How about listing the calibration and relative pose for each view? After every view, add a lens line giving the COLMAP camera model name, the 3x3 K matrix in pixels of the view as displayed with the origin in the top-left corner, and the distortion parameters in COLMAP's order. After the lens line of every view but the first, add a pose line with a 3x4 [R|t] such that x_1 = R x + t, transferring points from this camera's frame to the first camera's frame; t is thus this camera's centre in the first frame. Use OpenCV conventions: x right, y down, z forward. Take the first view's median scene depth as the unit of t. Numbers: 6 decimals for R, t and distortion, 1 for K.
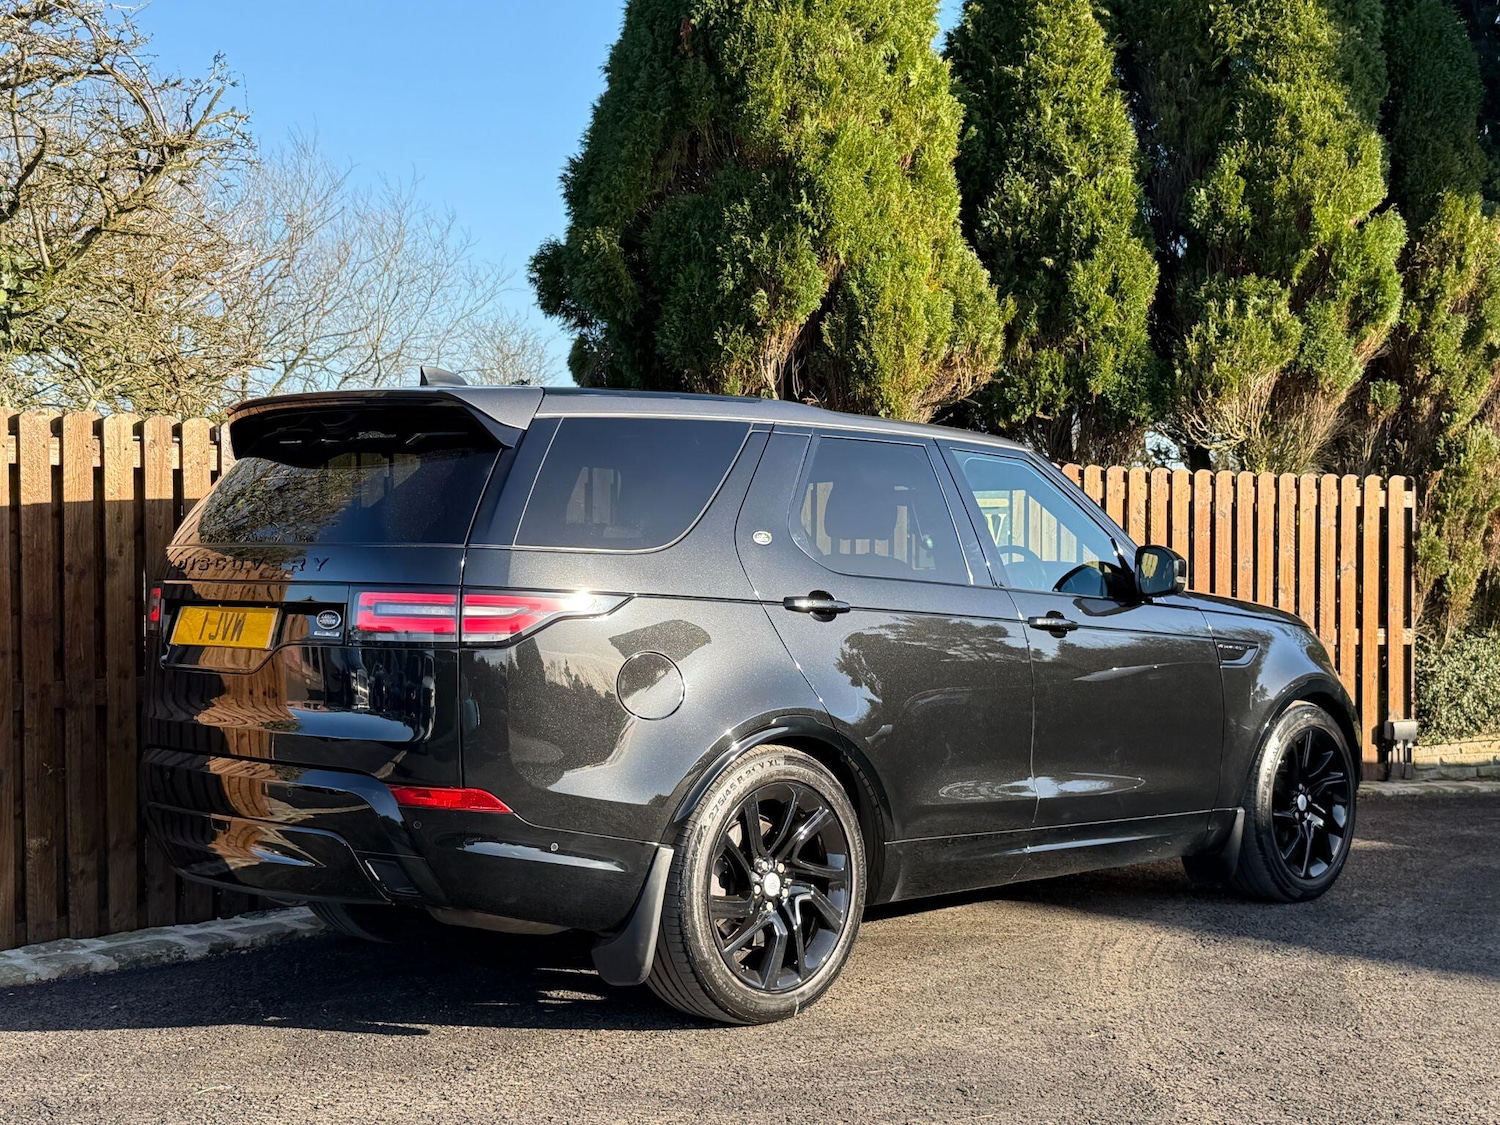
lens RADIAL K [[1915.4, 0, 750.2], [0, 1915.4, 573.0], [0, 0, 1]] dist [0.219609, -0.539830]
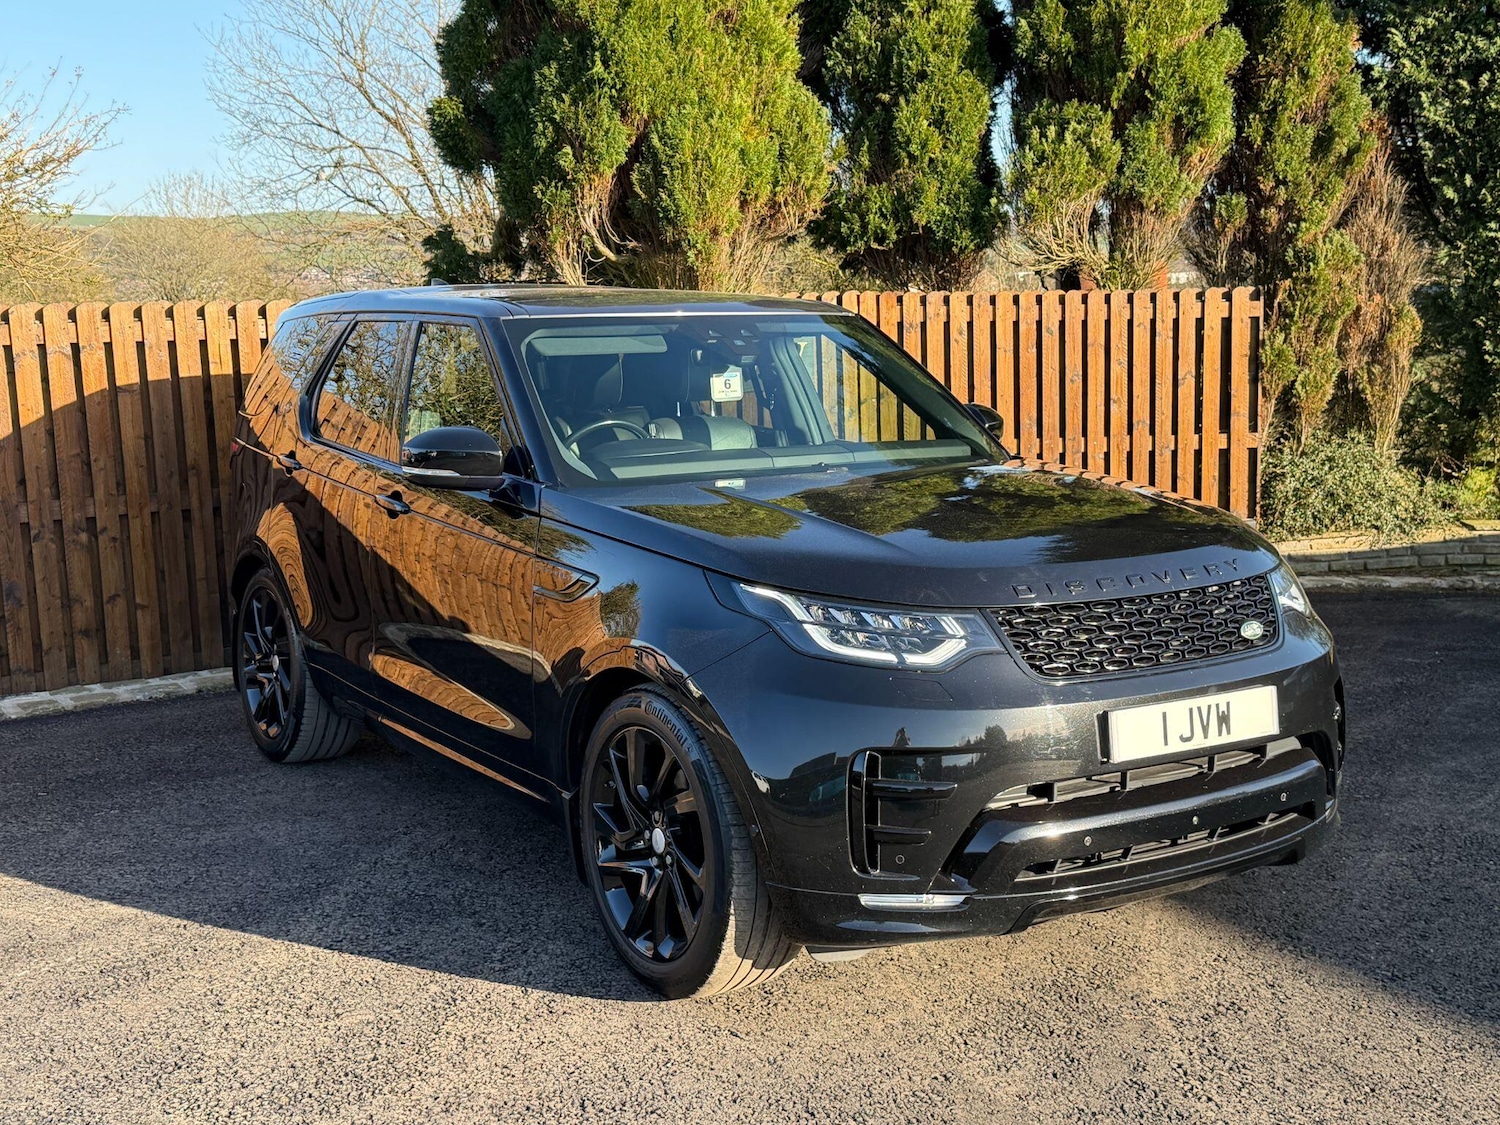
lens RADIAL K [[1744.1, 0, 744.8], [0, 1744.1, 561.1], [0, 0, 1]] dist [0.228801, -0.563728]
pose [[0.971187, 0.007800, -0.238191, 0.314433], [0.022736, 0.991873, 0.125182, -0.030371], [0.237231, -0.126991, 0.963117, 0.003689]]
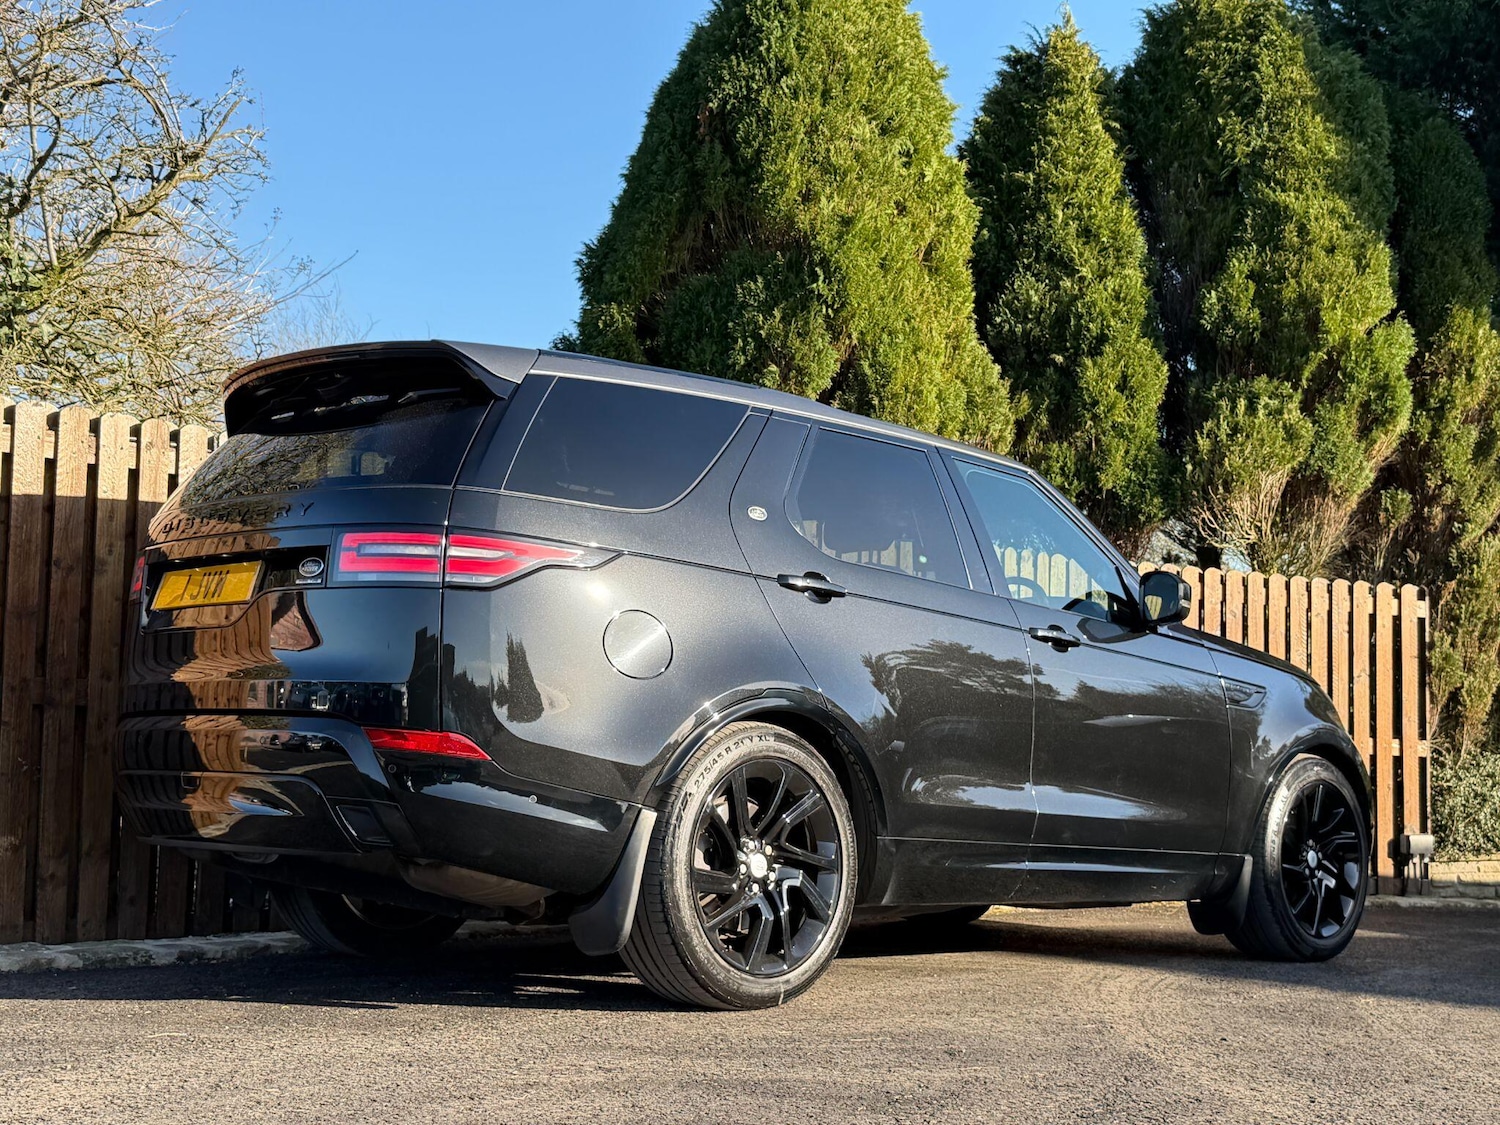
lens RADIAL K [[1923.9, 0, 753.7], [0, 1923.9, 573.6], [0, 0, 1]] dist [0.202082, -0.502637]
pose [[0.999702, 0.023278, -0.007384, 0.006244], [-0.023918, 0.994335, -0.103563, 0.057871], [0.004931, 0.103709, 0.994596, 0.010576]]
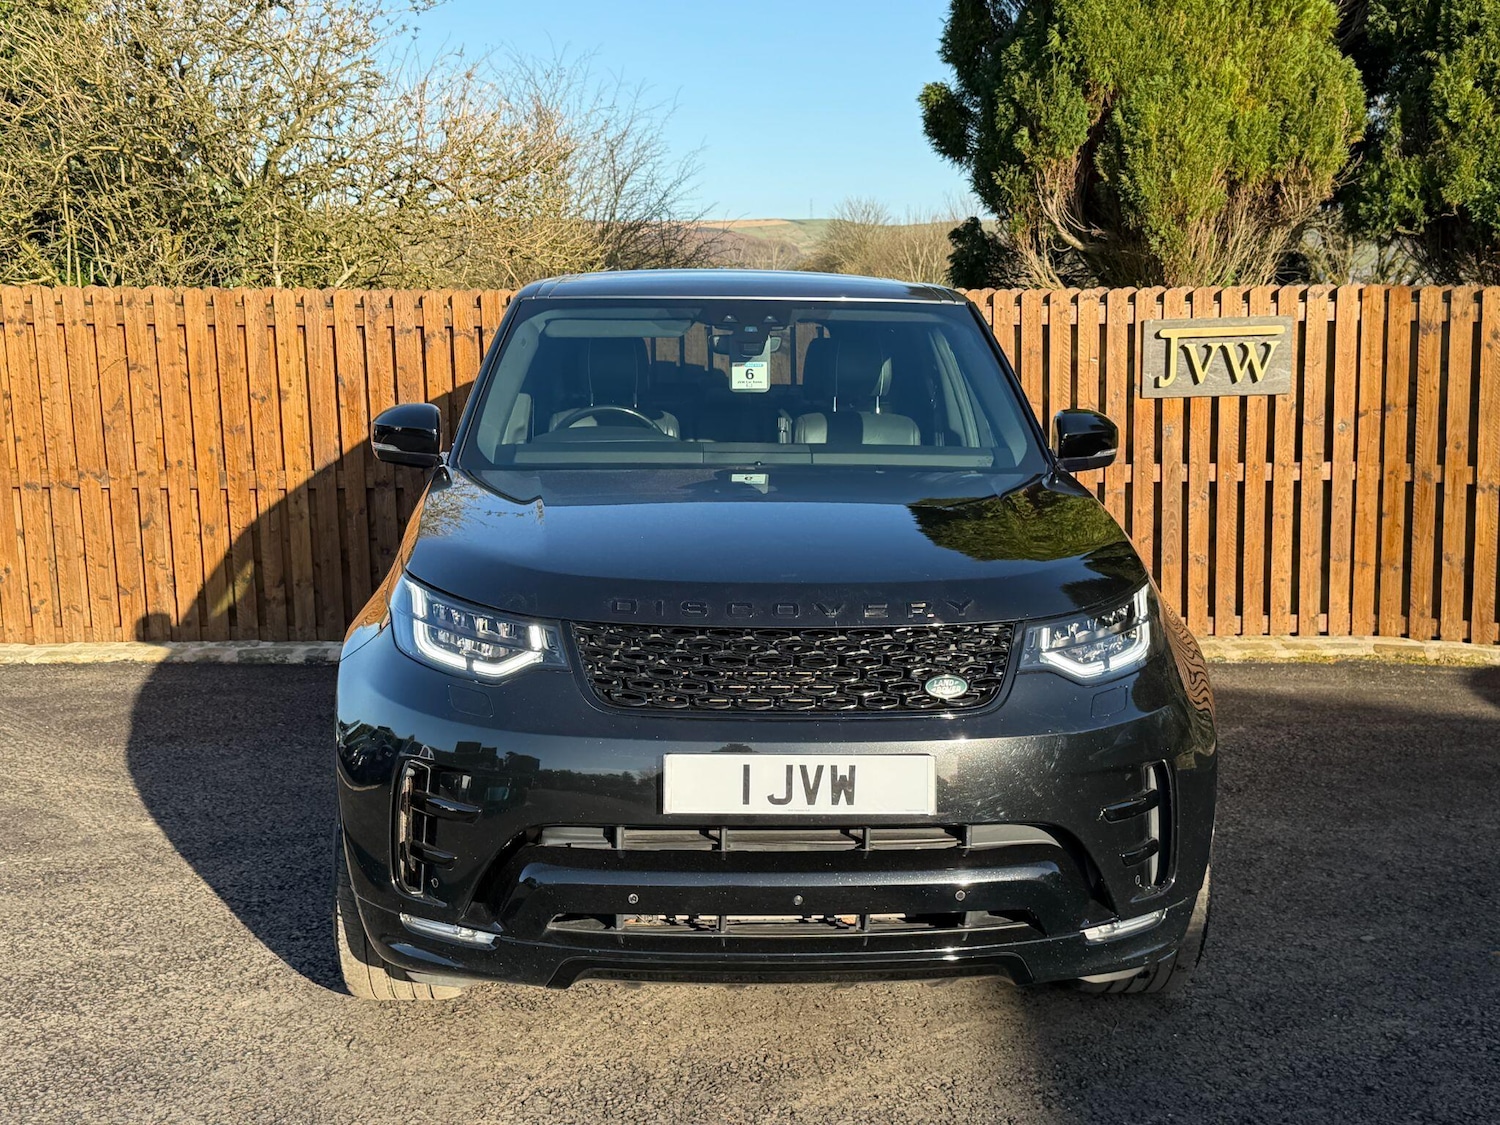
lens RADIAL K [[1788.7, 0, 751.4], [0, 1788.7, 567.9], [0, 0, 1]] dist [0.234930, -0.580747]
pose [[0.725170, 0.087005, -0.683050, 0.526992], [-0.007134, 0.992881, 0.118896, -0.023367], [0.688532, -0.081347, 0.720629, 0.149926]]
